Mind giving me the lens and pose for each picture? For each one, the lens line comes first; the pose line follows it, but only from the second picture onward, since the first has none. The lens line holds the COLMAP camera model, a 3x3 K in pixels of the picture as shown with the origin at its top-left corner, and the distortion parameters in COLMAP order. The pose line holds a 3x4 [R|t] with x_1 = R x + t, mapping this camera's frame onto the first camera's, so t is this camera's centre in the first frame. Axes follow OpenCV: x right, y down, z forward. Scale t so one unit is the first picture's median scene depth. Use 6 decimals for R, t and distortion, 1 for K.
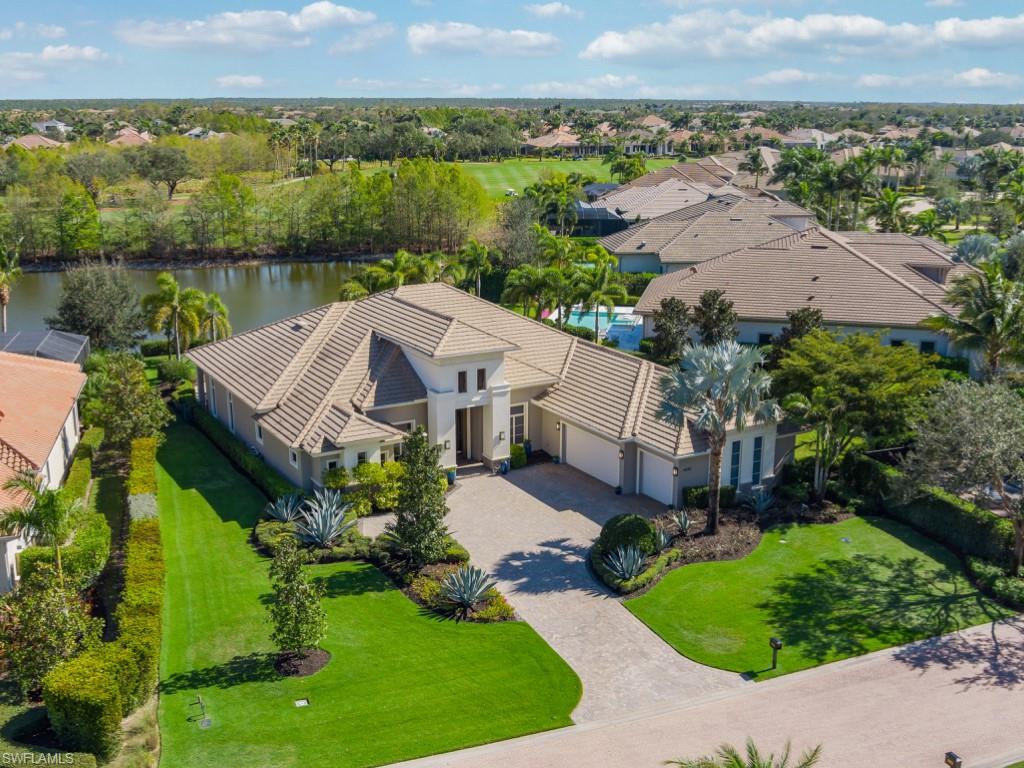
lens RADIAL K [[1086.2, 0, 506.4], [0, 1086.2, 353.0], [0, 0, 1]] dist [-0.039236, 0.000000]
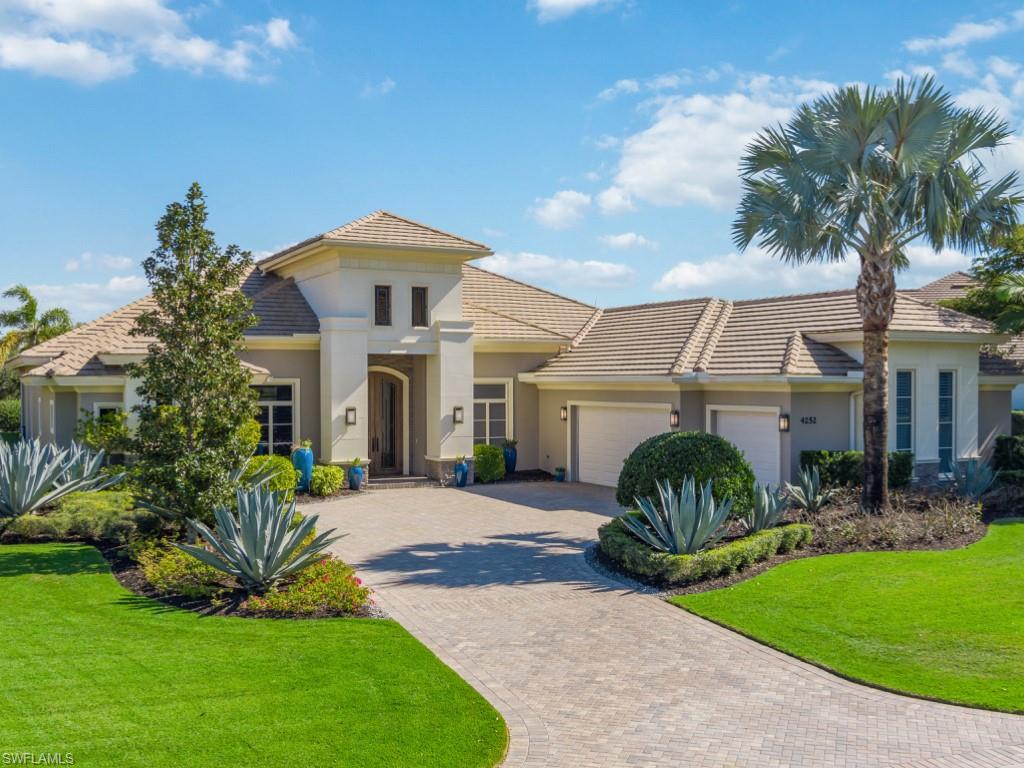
lens RADIAL K [[1086.2, 0, 509.5], [0, 1086.2, 382.3], [0, 0, 1]] dist [-0.039236, 0.000000]
pose [[0.997983, -0.002285, -0.063436, 0.063902], [-0.011737, 0.975478, -0.219784, 0.202470], [0.062383, 0.220085, 0.973484, 0.516865]]
